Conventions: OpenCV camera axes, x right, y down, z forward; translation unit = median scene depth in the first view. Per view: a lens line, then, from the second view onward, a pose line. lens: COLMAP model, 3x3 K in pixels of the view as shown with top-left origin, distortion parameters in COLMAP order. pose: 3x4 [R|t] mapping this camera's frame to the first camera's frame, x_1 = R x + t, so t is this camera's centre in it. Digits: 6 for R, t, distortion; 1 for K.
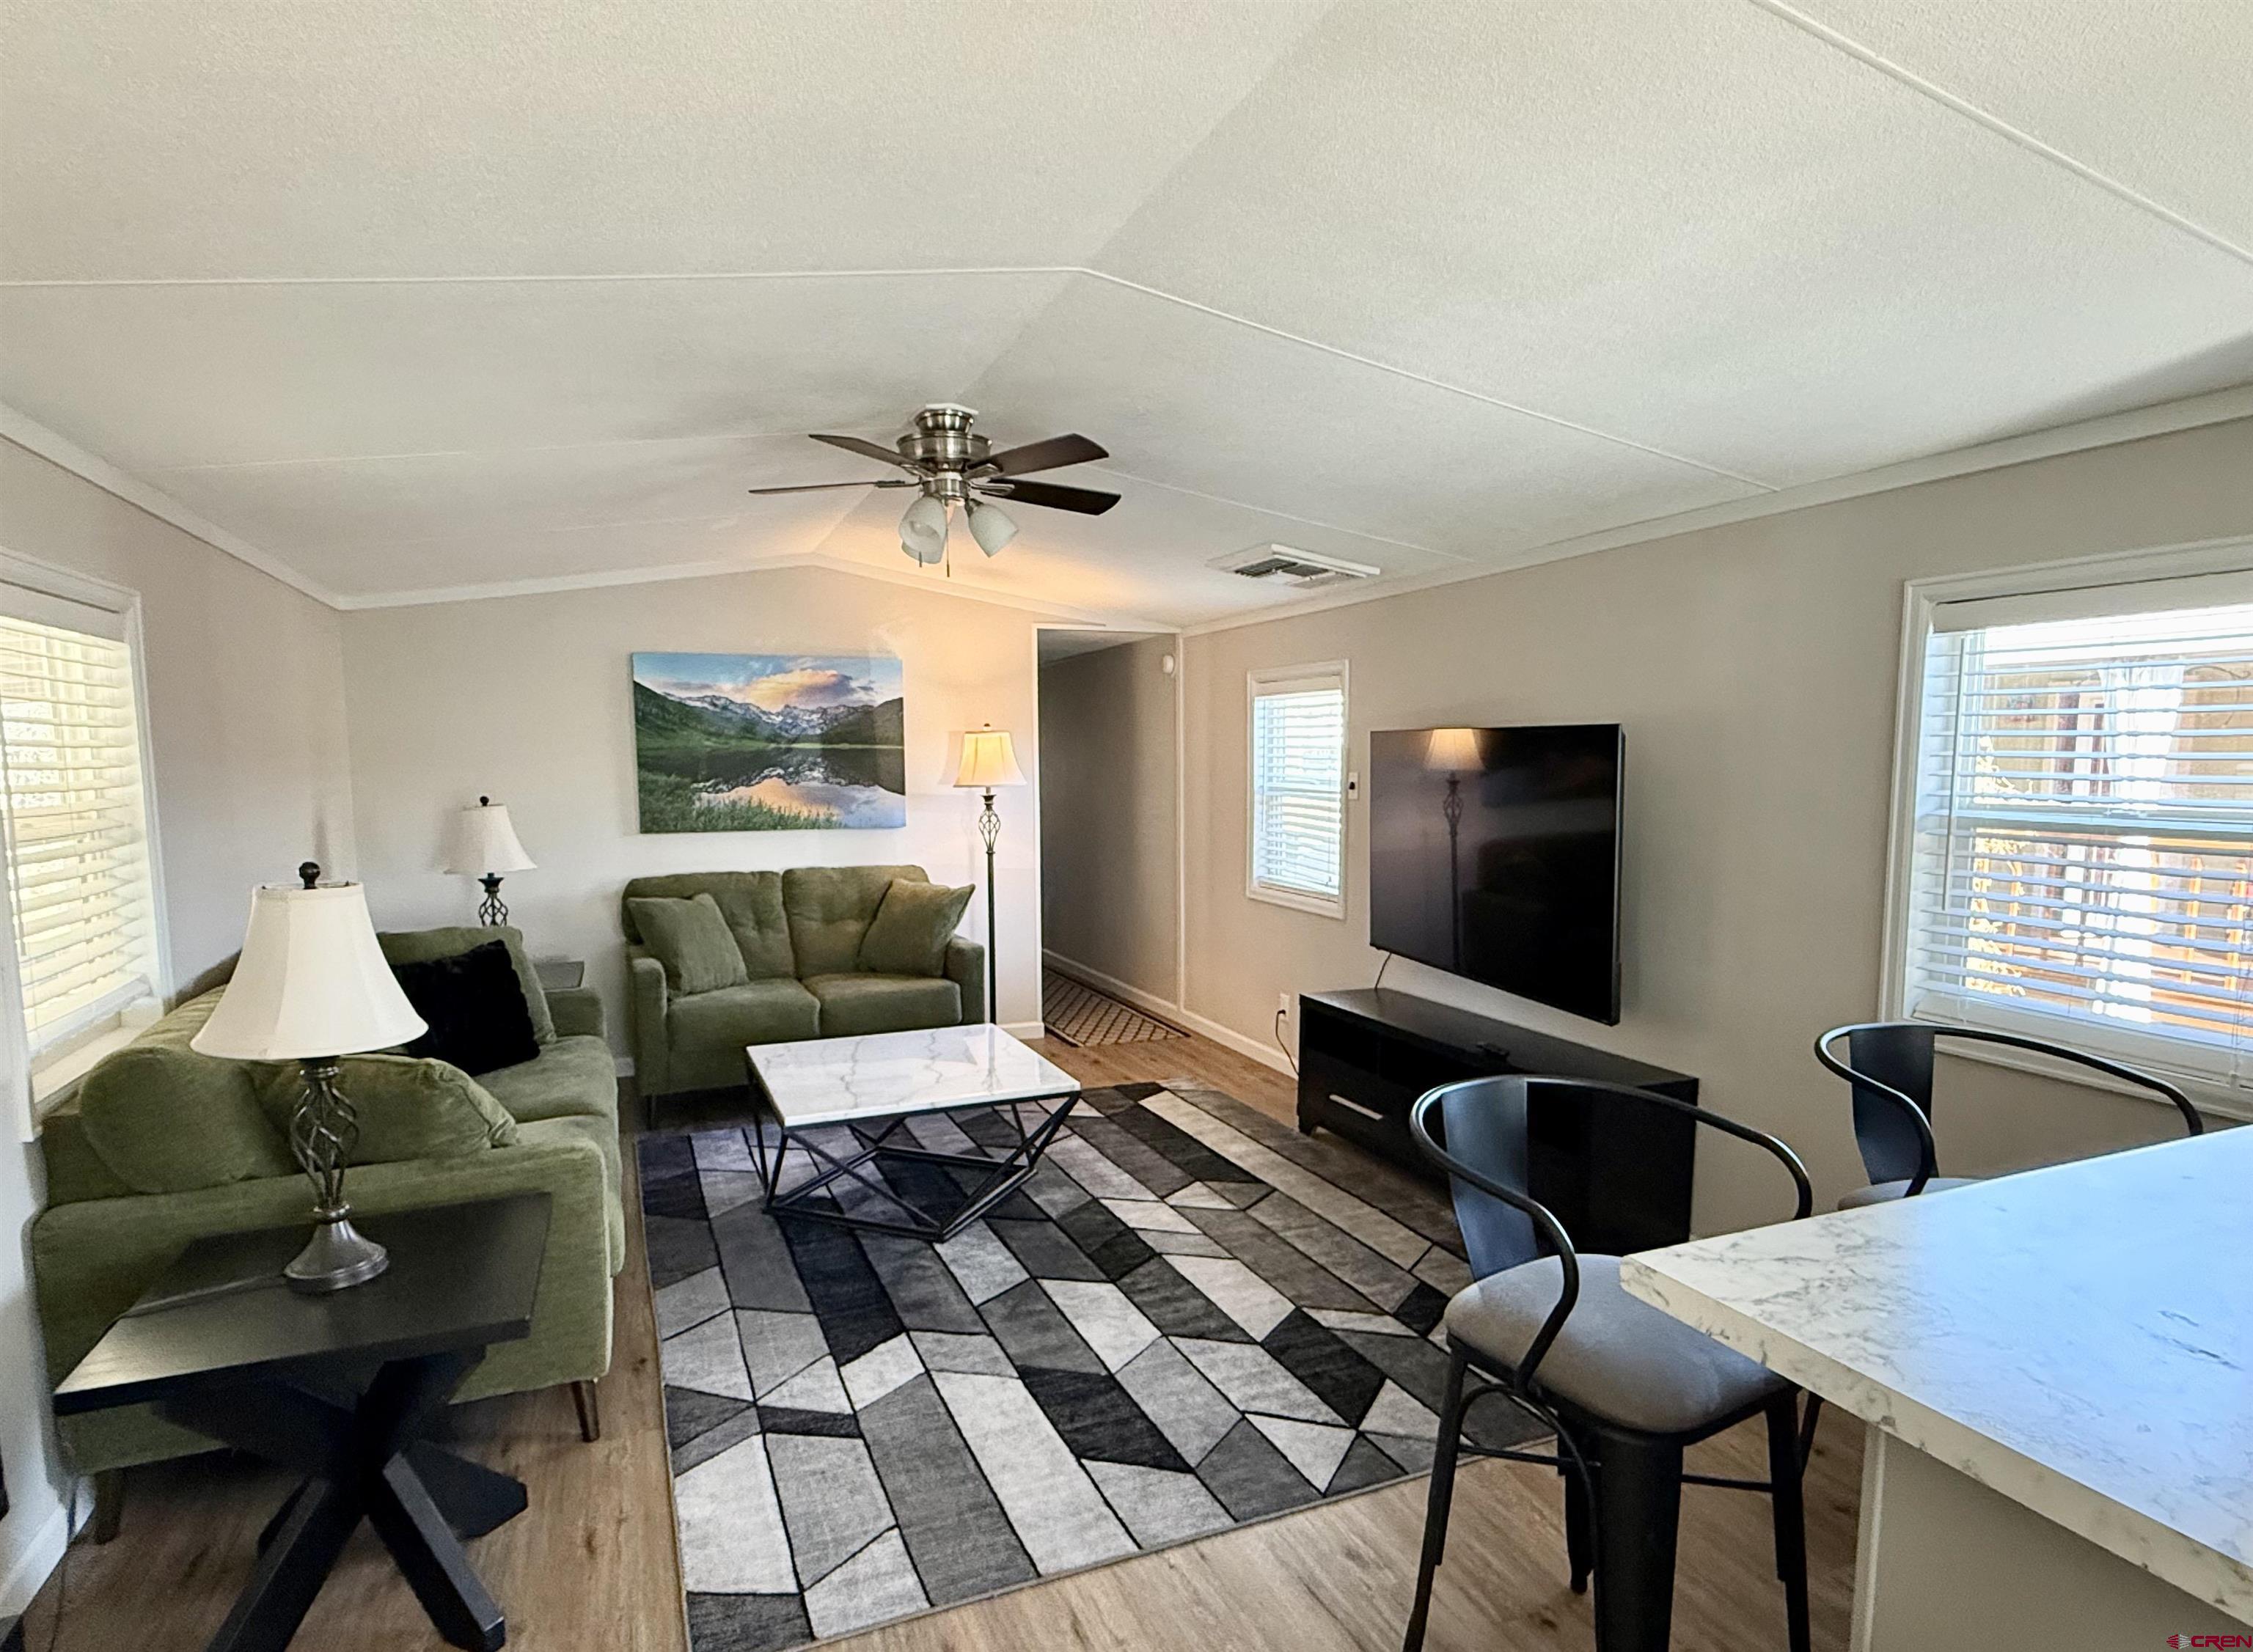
lens RADIAL K [[1244.6, 0, 1104.3], [0, 1244.6, 891.7], [0, 0, 1]] dist [0.021988, -0.000071]
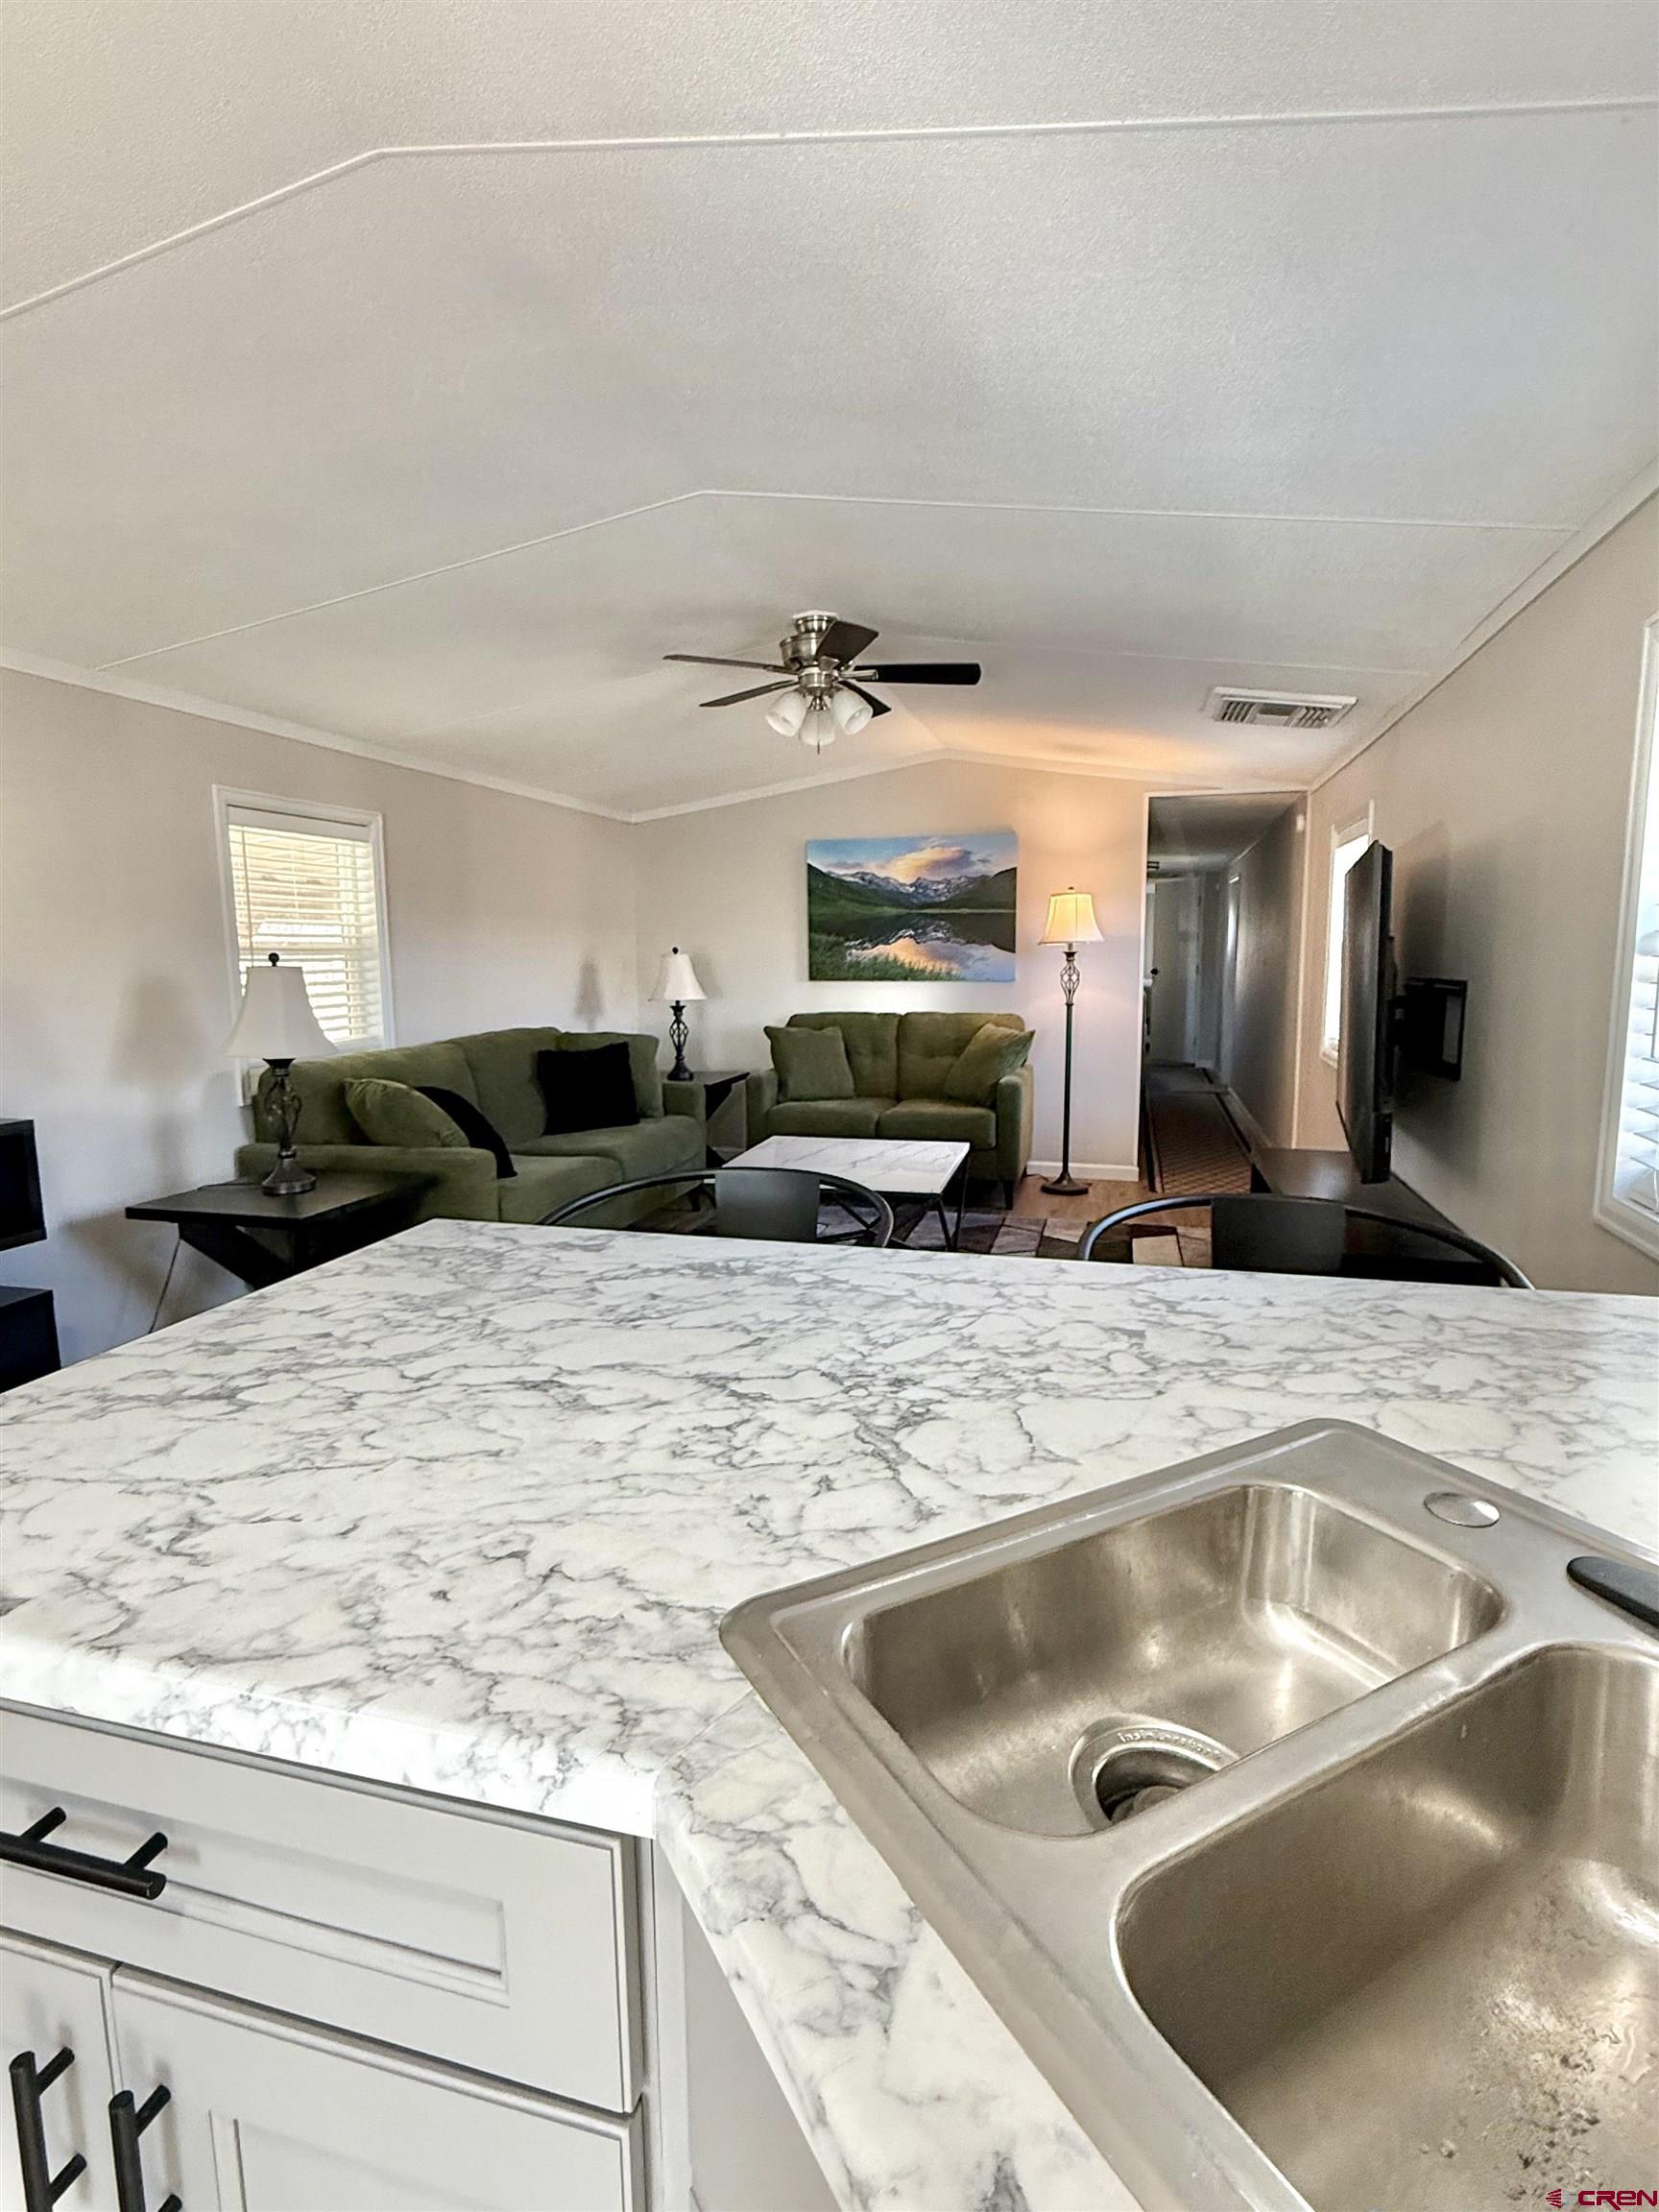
lens RADIAL K [[1111.9, 0, 828.6], [0, 1111.9, 1106.4], [0, 0, 1]] dist [0.004184, -0.000102]
pose [[0.796587, 0.083489, -0.598730, 0.350339], [-0.064445, 0.996501, 0.053214, 0.021280], [0.601079, -0.003804, 0.799181, 0.080409]]
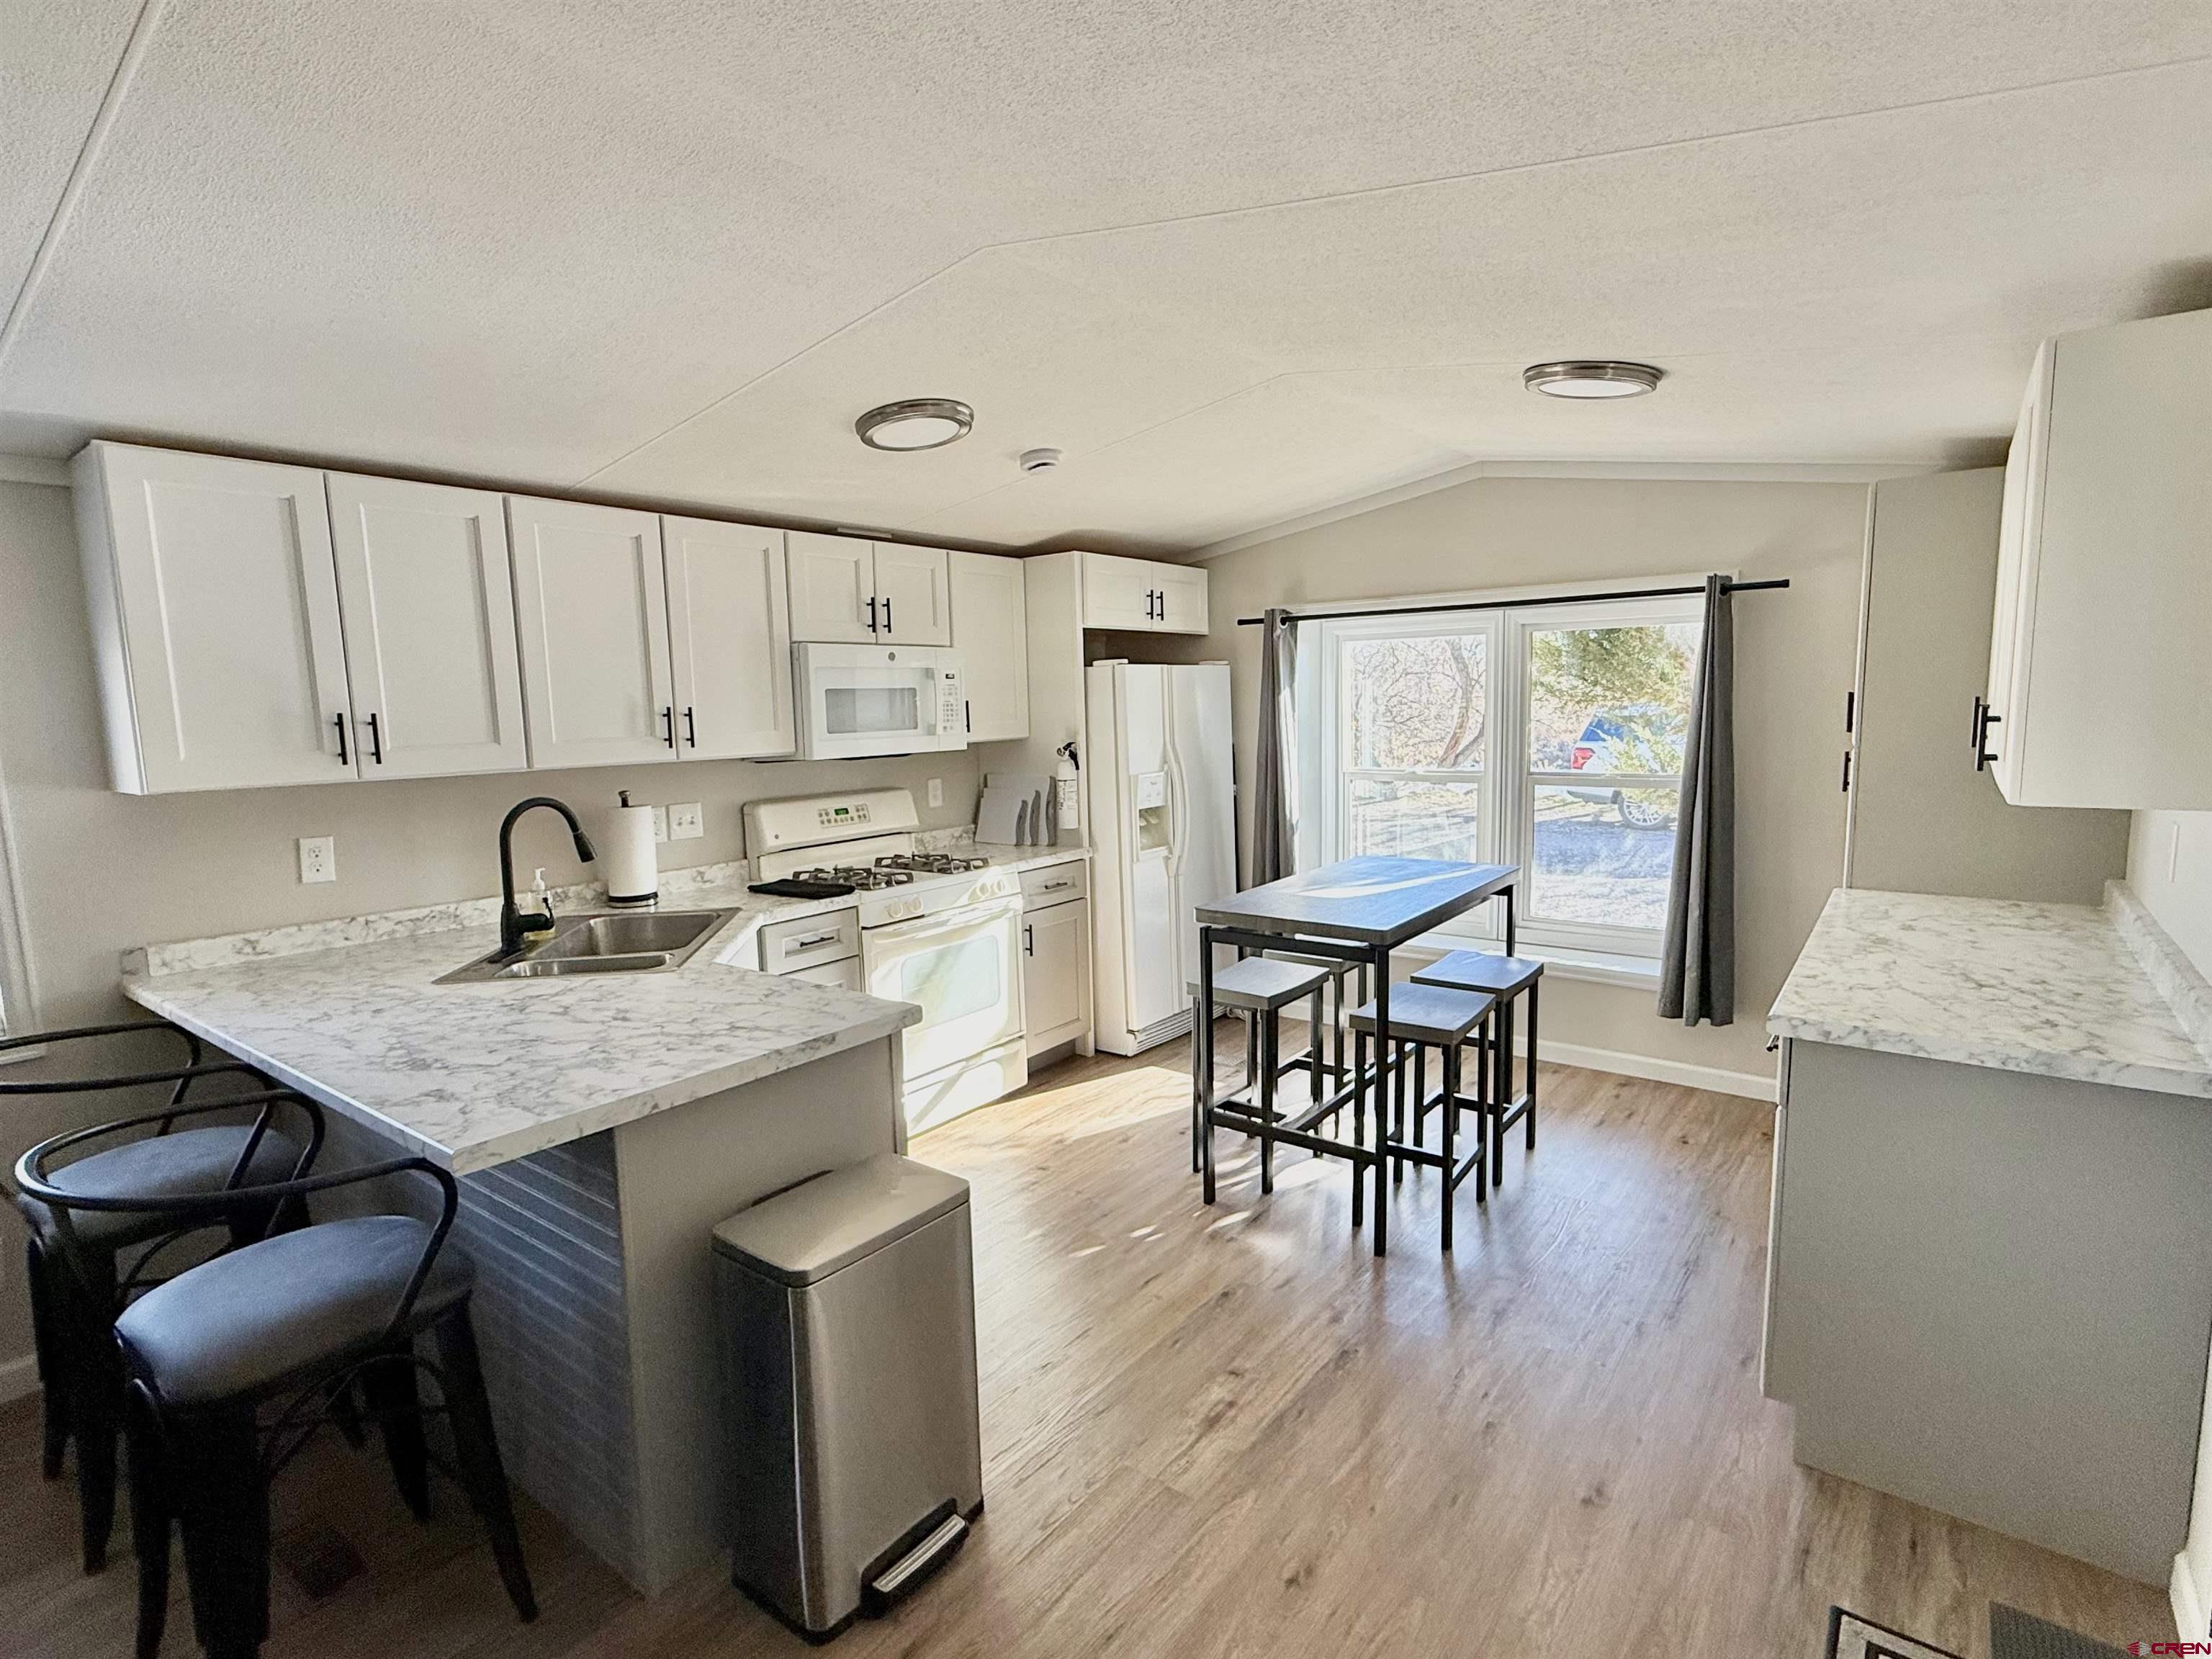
lens RADIAL K [[1111.9, 0, 1108.7], [0, 1111.9, 835.5], [0, 0, 1]] dist [0.004184, -0.000102]
pose [[-0.517181, -0.086789, 0.851464, -0.220662], [0.122302, 0.977142, 0.173886, -0.036492], [-0.847093, 0.194066, -0.494744, 0.231399]]
